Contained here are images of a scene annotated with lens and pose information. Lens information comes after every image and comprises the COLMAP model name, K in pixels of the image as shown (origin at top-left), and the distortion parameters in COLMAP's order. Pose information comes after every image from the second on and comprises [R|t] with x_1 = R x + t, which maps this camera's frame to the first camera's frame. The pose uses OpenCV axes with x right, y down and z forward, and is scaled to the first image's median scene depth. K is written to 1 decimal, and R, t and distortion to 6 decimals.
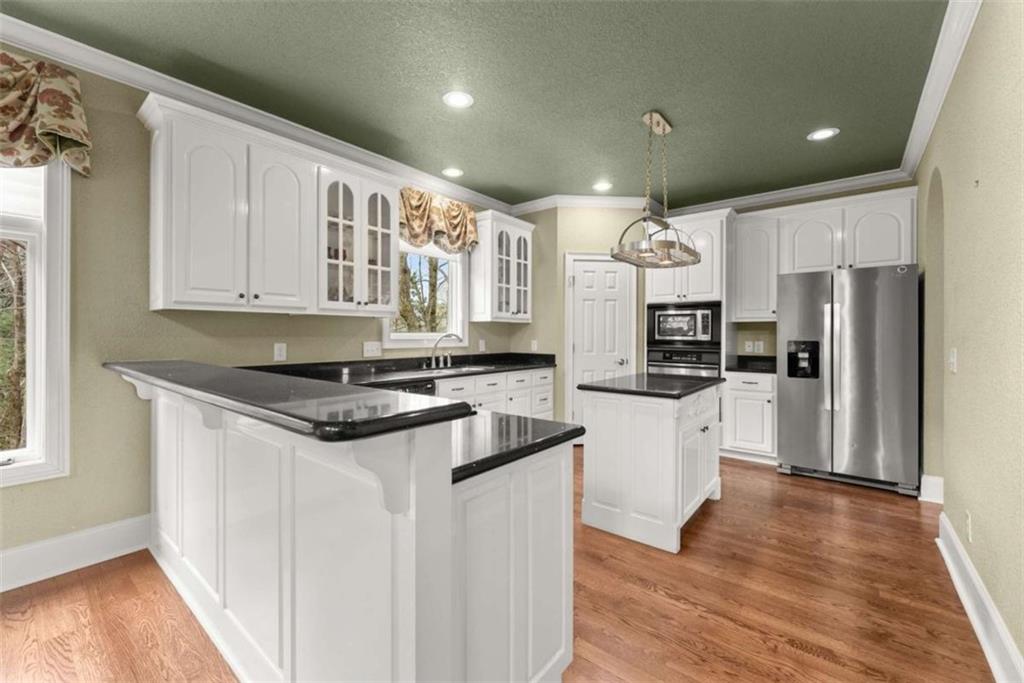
lens RADIAL K [[413.6, 0, 503.4], [0, 413.6, 337.7], [0, 0, 1]] dist [-0.003365, 0.000031]
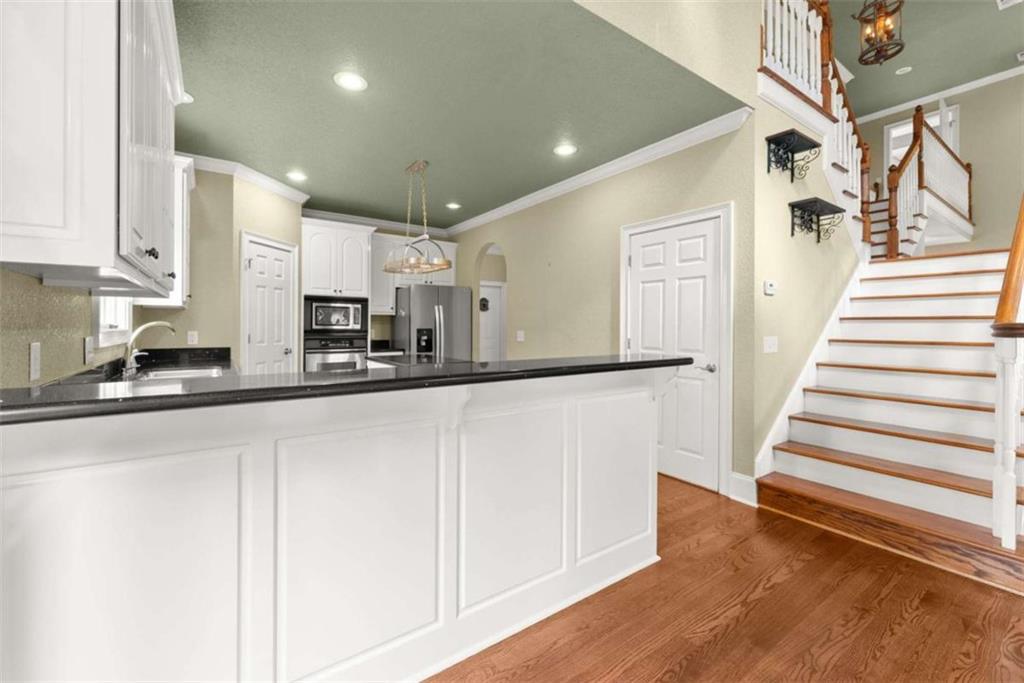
lens RADIAL K [[413.6, 0, 498.9], [0, 413.6, 324.1], [0, 0, 1]] dist [-0.003365, 0.000031]
pose [[0.264440, 0.002043, 0.964400, -0.761361], [0.004207, 0.999986, -0.003272, -0.002781], [-0.964393, 0.004922, 0.264428, 0.335787]]
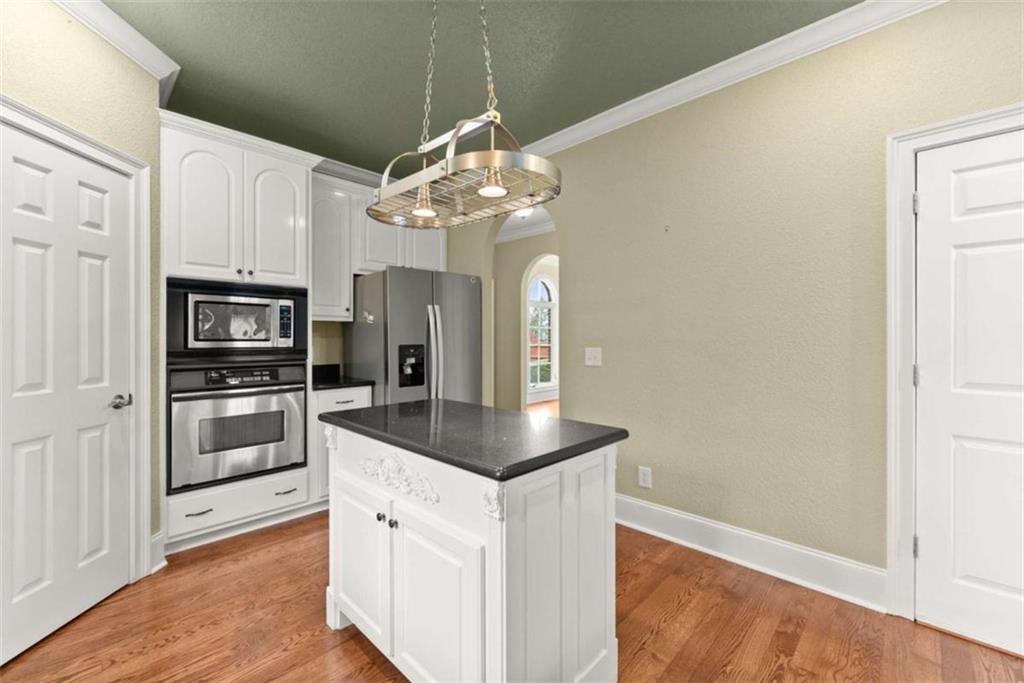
lens RADIAL K [[413.6, 0, 497.0], [0, 413.6, 336.8], [0, 0, 1]] dist [-0.003365, 0.000031]
pose [[0.080089, -0.002402, 0.996785, -0.161915], [0.011128, 0.999937, 0.001515, -0.008589], [-0.996726, 0.010970, 0.080111, 0.795213]]
